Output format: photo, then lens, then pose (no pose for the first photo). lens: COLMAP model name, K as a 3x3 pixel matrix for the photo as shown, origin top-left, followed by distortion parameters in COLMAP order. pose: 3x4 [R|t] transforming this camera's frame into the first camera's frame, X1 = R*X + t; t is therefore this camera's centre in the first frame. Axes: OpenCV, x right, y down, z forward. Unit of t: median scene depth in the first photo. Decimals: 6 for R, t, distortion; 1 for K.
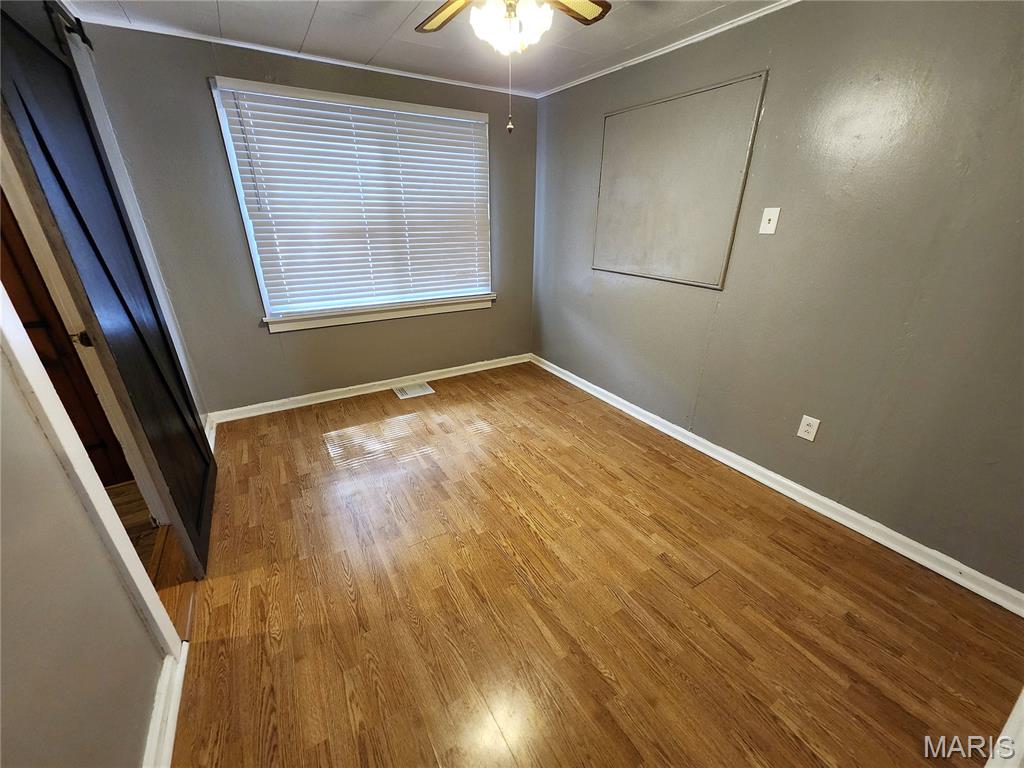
lens RADIAL K [[411.1, 0, 512.0], [0, 411.1, 384.0], [0, 0, 1]] dist [0.002209, 0.000005]
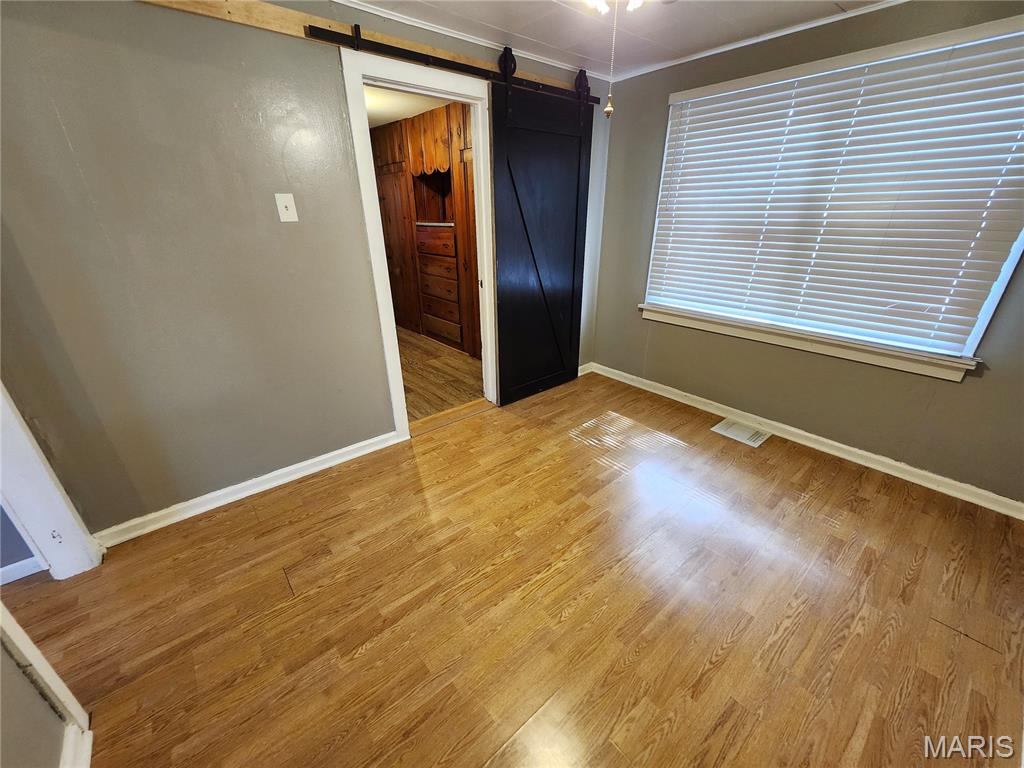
lens RADIAL K [[401.3, 0, 494.0], [0, 401.3, 380.1], [0, 0, 1]] dist [0.002061, -0.000130]
pose [[0.140325, 0.380133, -0.914225, 0.519021], [-0.361943, 0.879148, 0.309993, -0.198467], [0.921578, 0.287398, 0.260953, 0.449382]]
